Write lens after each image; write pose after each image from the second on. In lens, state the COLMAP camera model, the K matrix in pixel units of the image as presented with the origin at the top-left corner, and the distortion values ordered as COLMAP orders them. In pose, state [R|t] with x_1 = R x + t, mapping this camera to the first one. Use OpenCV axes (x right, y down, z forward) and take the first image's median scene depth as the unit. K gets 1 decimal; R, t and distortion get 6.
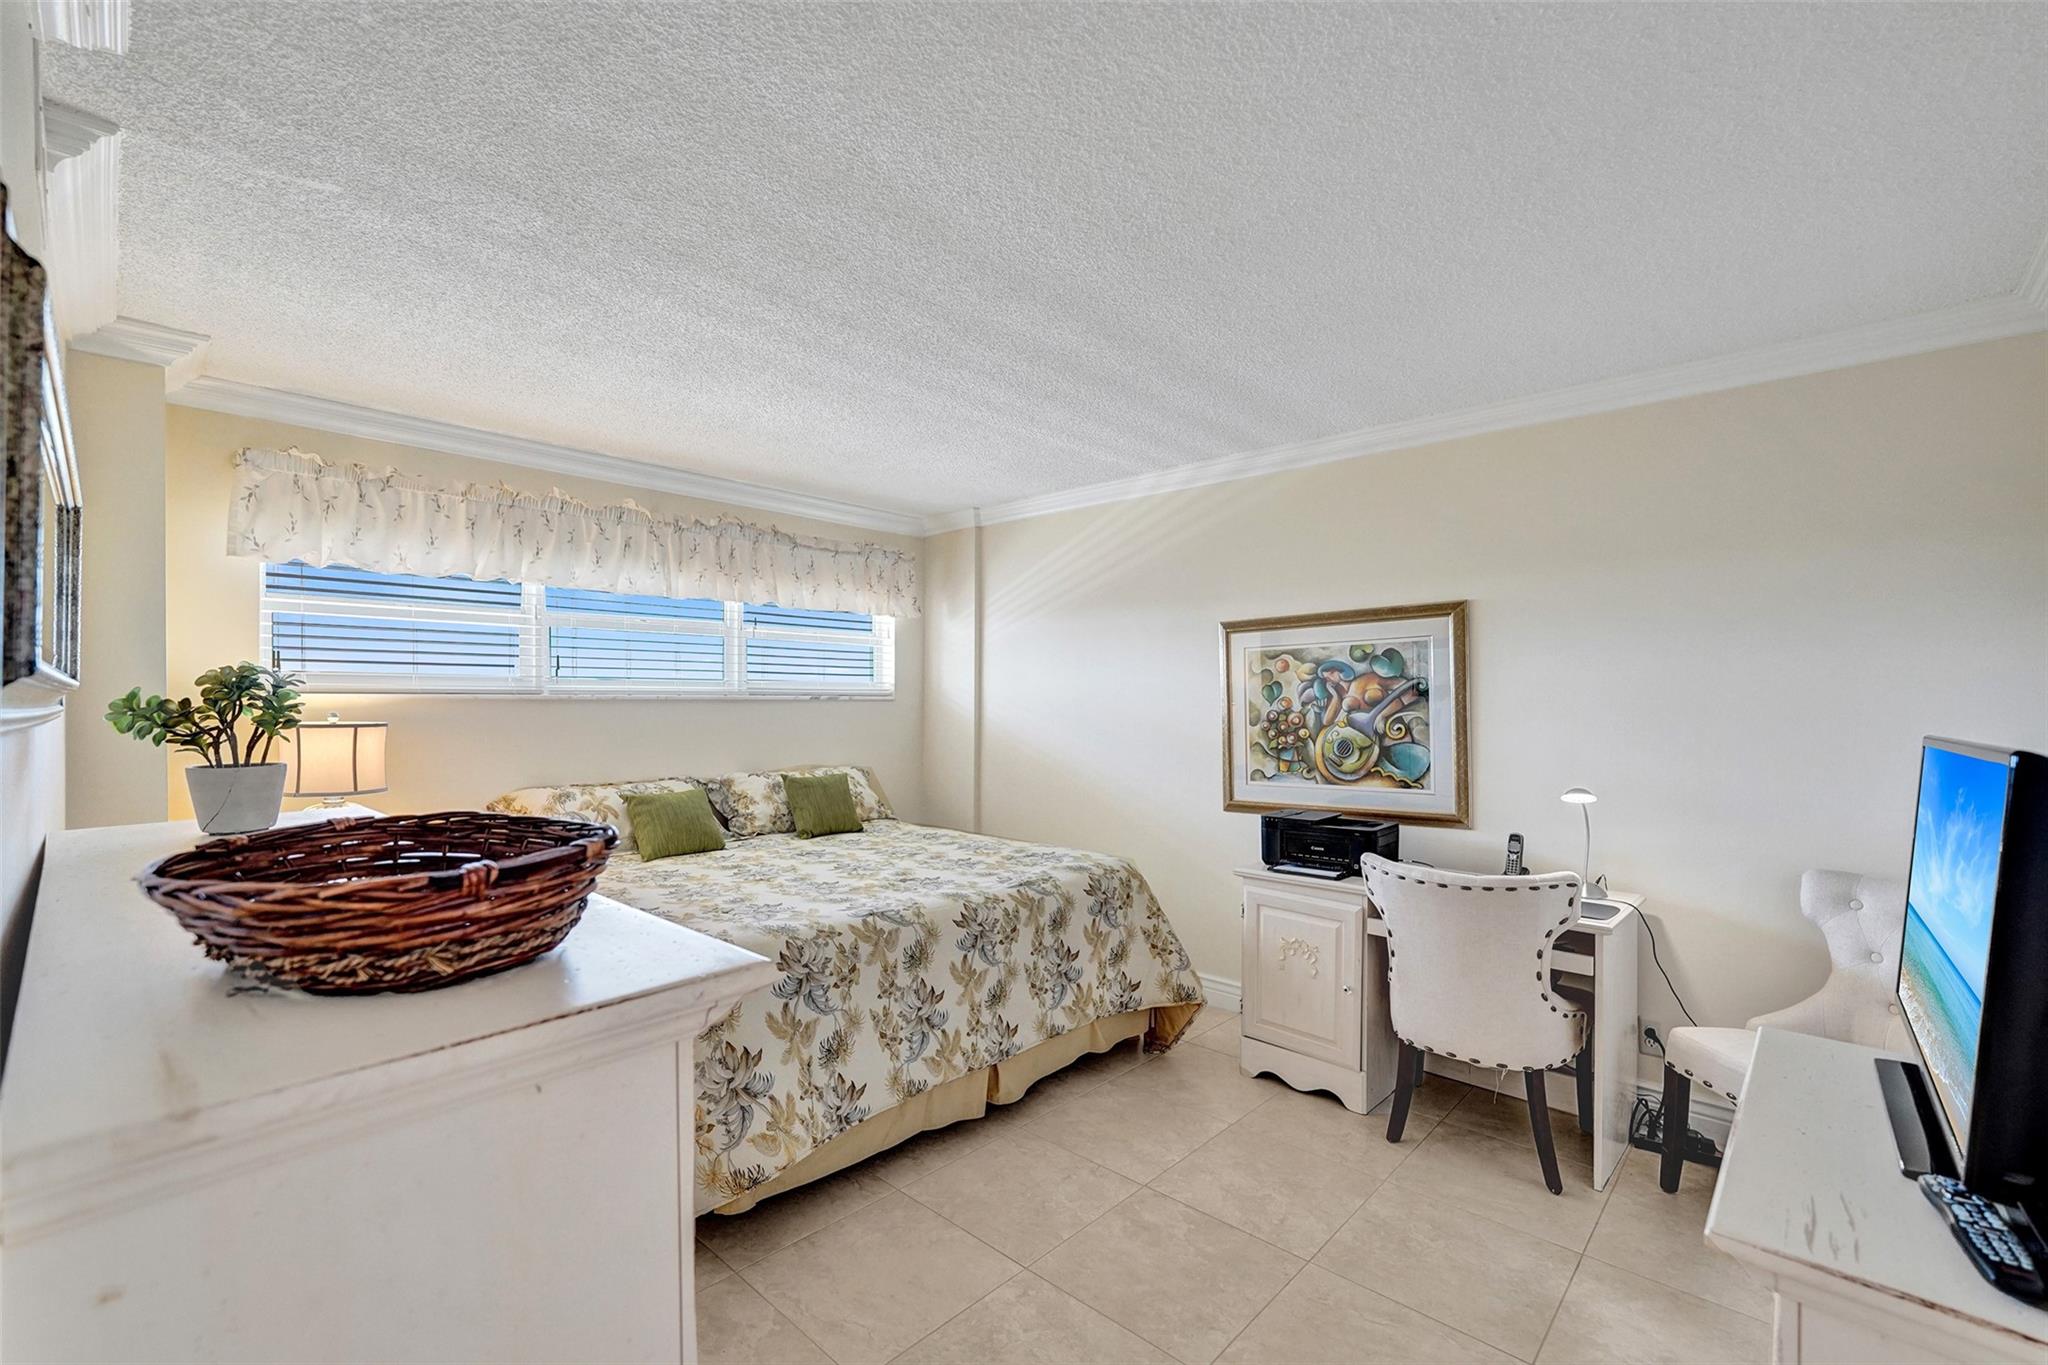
lens RADIAL K [[859.0, 0, 1030.7], [0, 859.0, 693.0], [0, 0, 1]] dist [-0.011508, 0.002377]
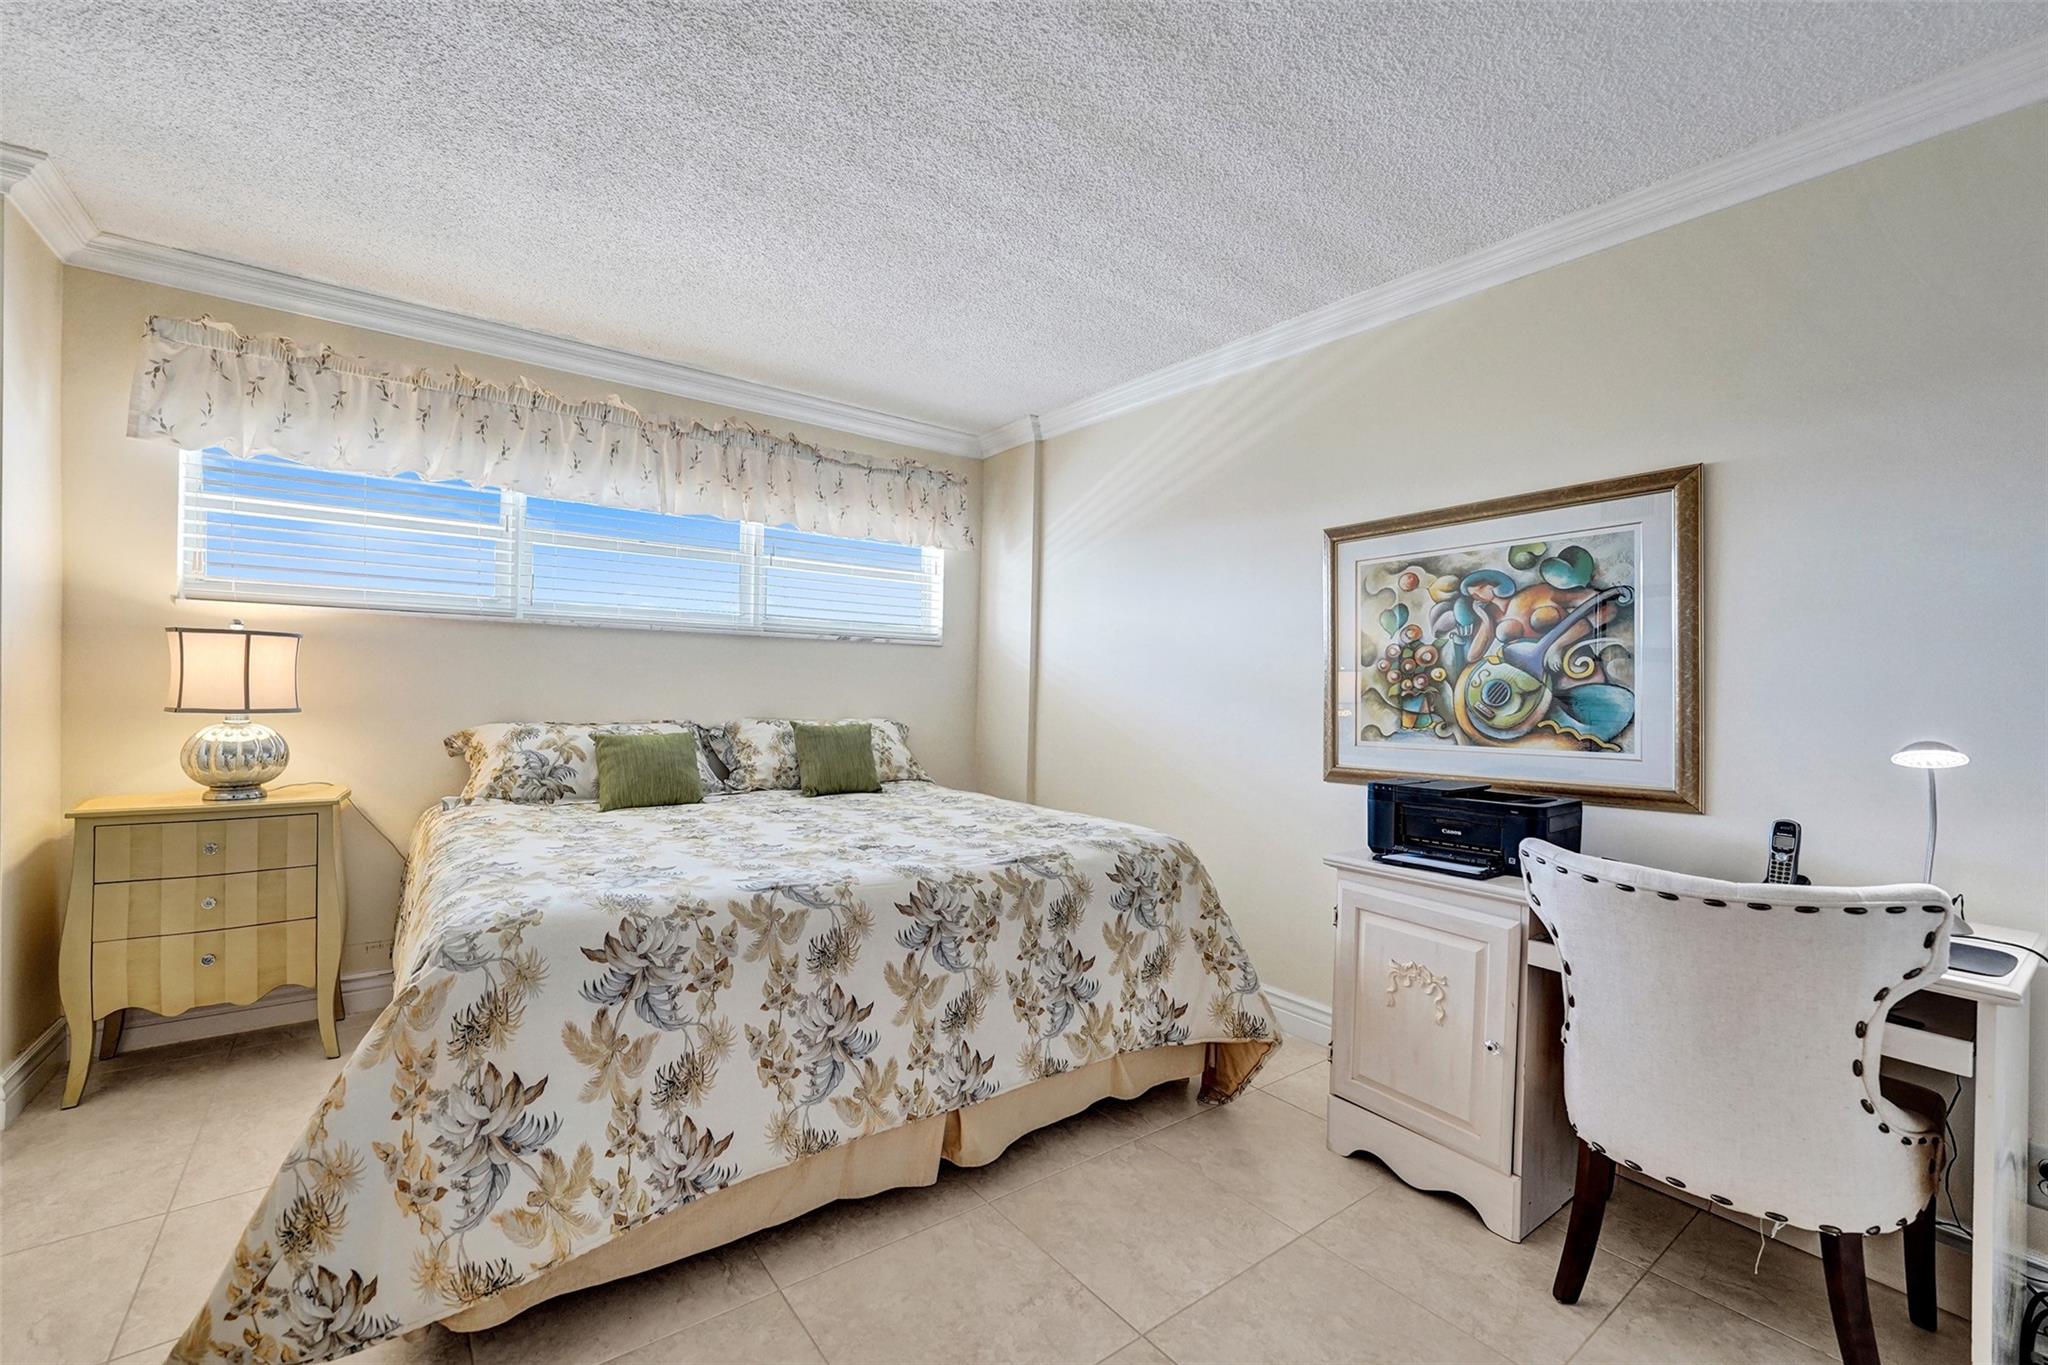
lens RADIAL K [[859.0, 0, 1019.5], [0, 859.0, 679.9], [0, 0, 1]] dist [-0.011508, 0.002377]
pose [[0.985891, 0.019059, -0.166300, 0.102960], [-0.018765, 0.999818, 0.003339, 0.062229], [0.166333, -0.000171, 0.986070, 0.261766]]
